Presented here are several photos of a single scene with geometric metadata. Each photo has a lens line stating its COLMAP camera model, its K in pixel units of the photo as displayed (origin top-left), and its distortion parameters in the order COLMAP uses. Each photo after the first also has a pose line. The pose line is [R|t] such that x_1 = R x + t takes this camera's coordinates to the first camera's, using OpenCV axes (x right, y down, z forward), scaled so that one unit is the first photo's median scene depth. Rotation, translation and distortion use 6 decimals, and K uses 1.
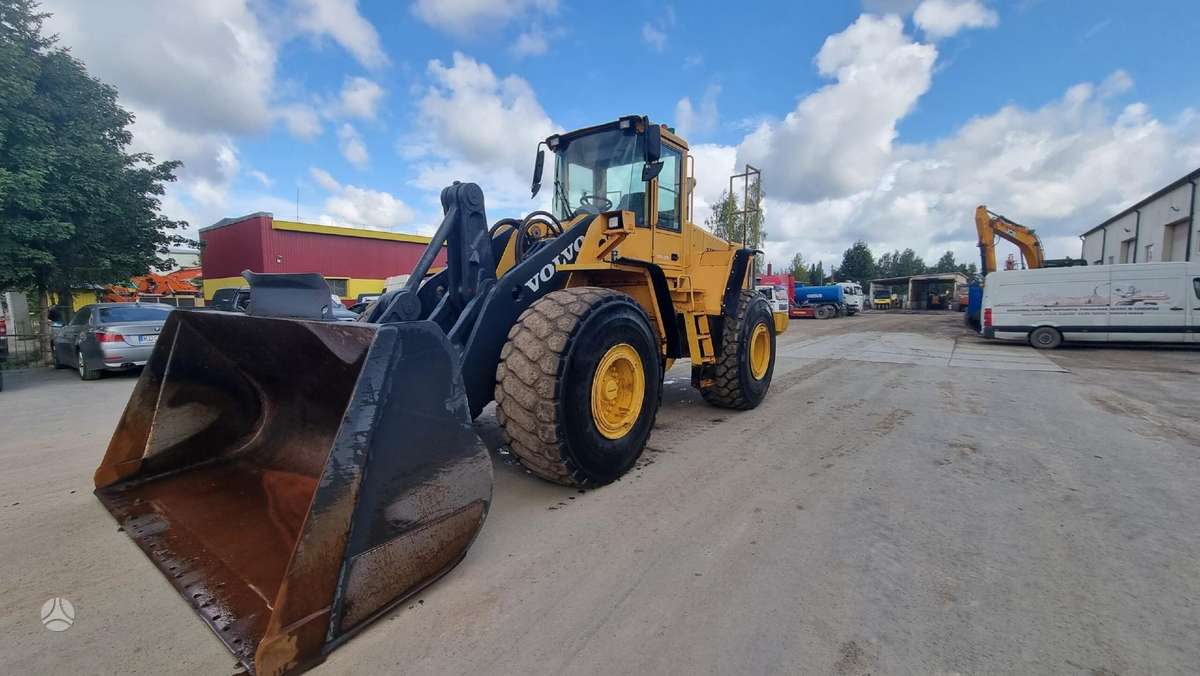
lens RADIAL K [[509.6, 0, 599.5], [0, 509.6, 349.1], [0, 0, 1]] dist [-0.001382, 0.000216]
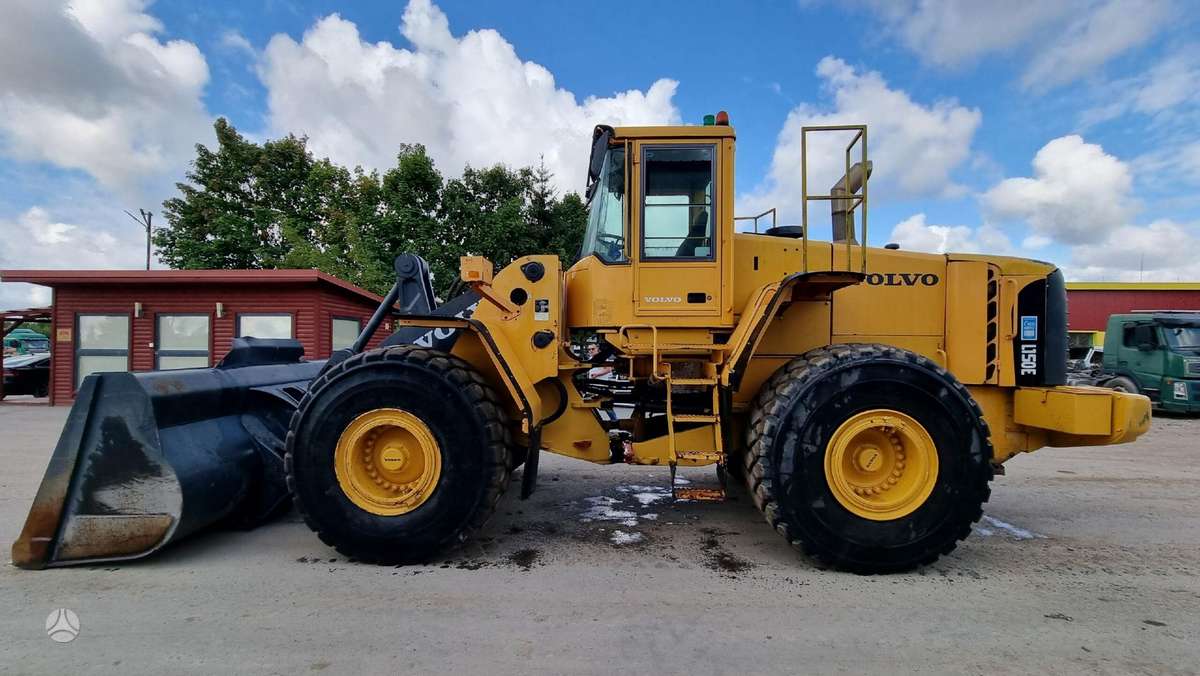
lens RADIAL K [[480.5, 0, 600.0], [0, 480.5, 338.0], [0, 0, 1]] dist [-0.000777, -0.000153]
pose [[0.561662, -0.000879, -0.827366, 0.991748], [-0.091745, 0.993766, -0.063338, -0.119773], [0.822264, 0.111481, 0.558080, 0.847494]]
